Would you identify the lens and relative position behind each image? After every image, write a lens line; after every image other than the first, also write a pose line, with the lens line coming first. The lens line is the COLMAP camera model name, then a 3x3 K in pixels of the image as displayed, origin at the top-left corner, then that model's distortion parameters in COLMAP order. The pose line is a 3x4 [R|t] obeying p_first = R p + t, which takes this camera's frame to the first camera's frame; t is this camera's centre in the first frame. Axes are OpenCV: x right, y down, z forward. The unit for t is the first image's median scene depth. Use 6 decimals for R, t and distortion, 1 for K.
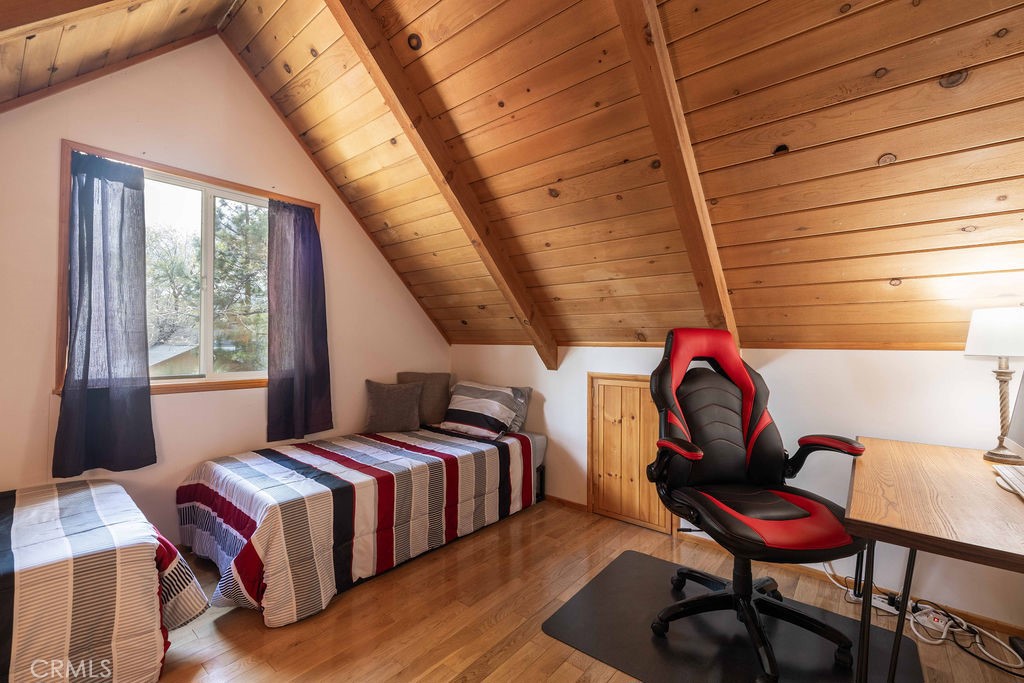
lens RADIAL K [[436.5, 0, 508.3], [0, 436.5, 337.4], [0, 0, 1]] dist [-0.000294, -0.000014]
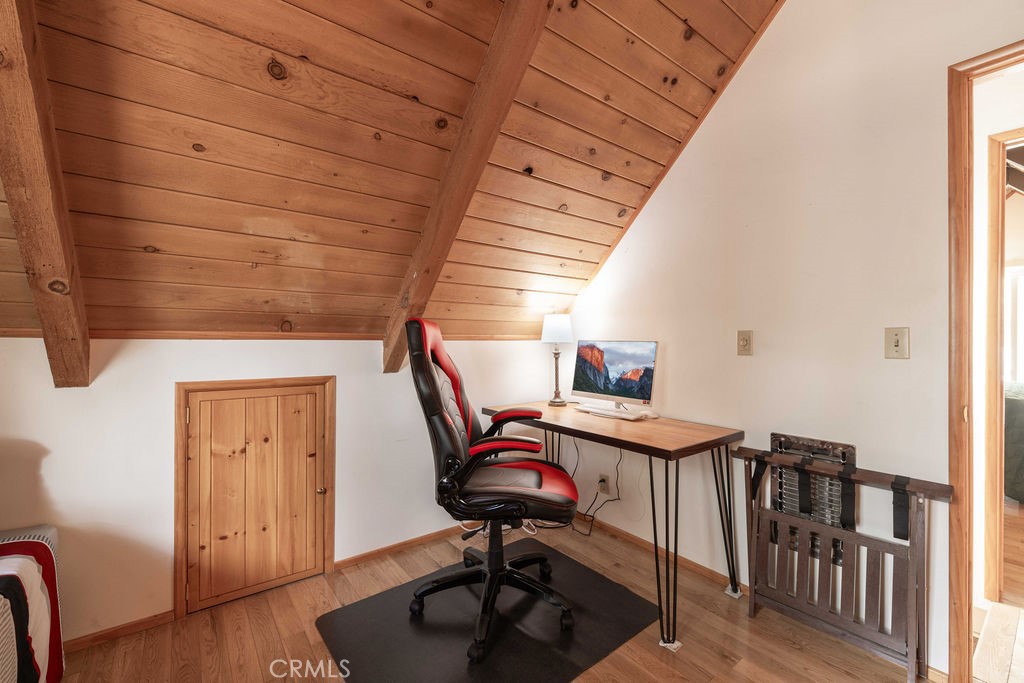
lens RADIAL K [[436.5, 0, 508.3], [0, 436.5, 337.4], [0, 0, 1]] dist [-0.000294, -0.000014]
pose [[0.210811, -0.004215, 0.977518, -0.319379], [-0.019275, 0.999778, 0.008468, 0.005222], [-0.977337, -0.020627, 0.210683, 0.475160]]
